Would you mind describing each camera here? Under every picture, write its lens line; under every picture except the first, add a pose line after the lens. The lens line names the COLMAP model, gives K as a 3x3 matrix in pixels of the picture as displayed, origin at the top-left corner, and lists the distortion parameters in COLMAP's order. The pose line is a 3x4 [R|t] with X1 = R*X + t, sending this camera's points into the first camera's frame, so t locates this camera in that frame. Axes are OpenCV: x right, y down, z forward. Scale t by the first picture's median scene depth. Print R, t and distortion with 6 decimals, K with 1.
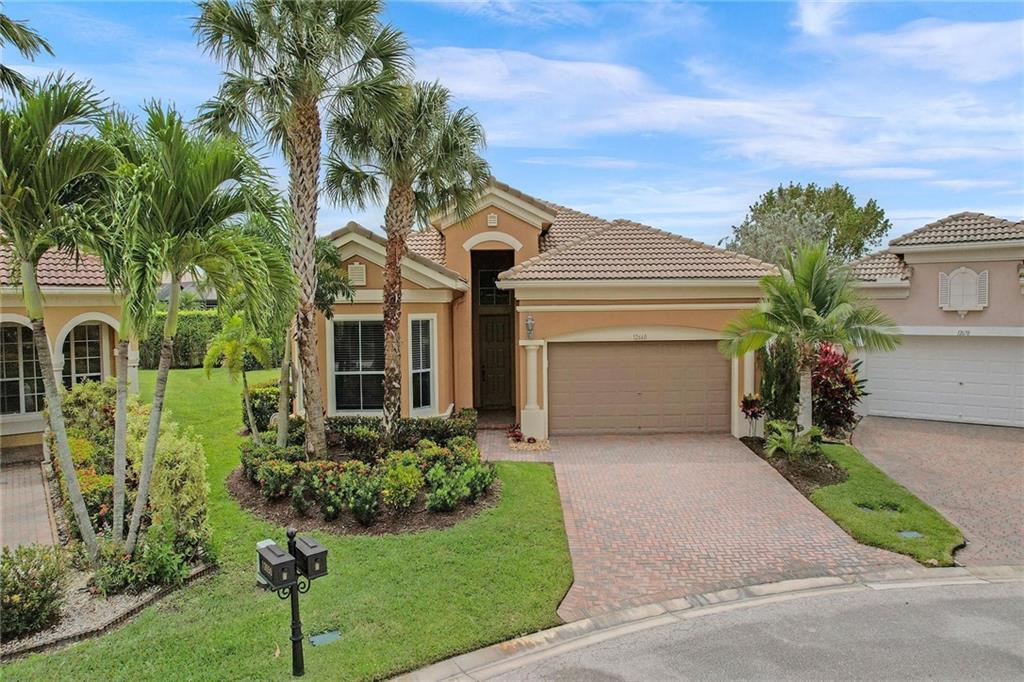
lens RADIAL K [[637.5, 0, 507.6], [0, 637.5, 341.6], [0, 0, 1]] dist [-0.067957, 0.037474]
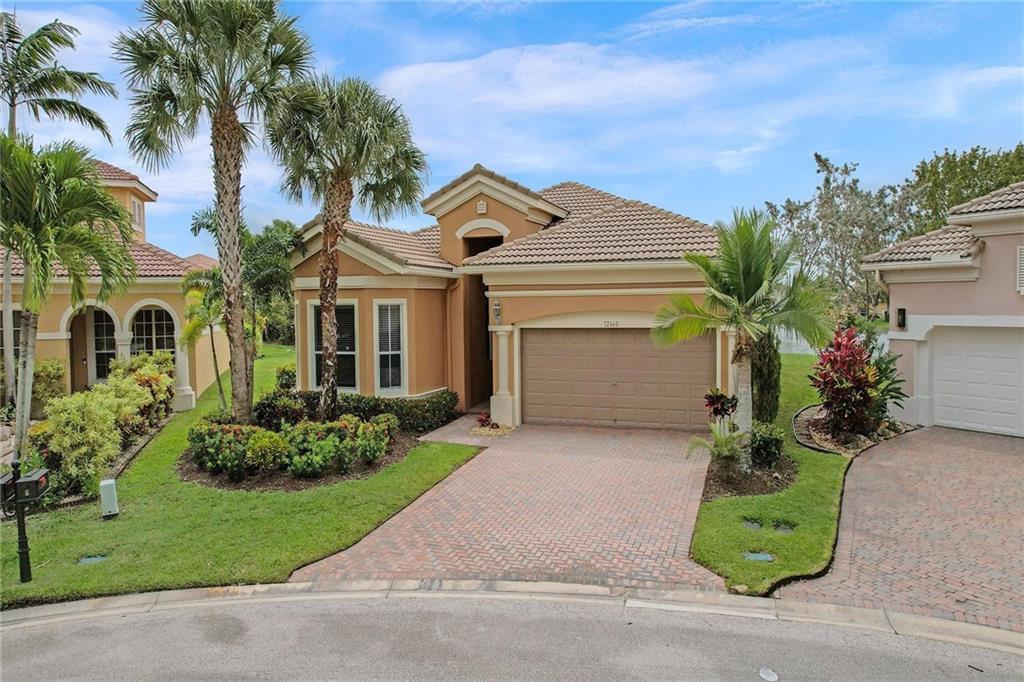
lens RADIAL K [[637.5, 0, 507.6], [0, 637.5, 341.6], [0, 0, 1]] dist [-0.067957, 0.037474]
pose [[0.944697, 0.019663, -0.327356, 0.403097], [-0.018233, 0.999806, 0.007437, 0.016113], [0.327439, -0.001057, 0.944872, 0.067550]]
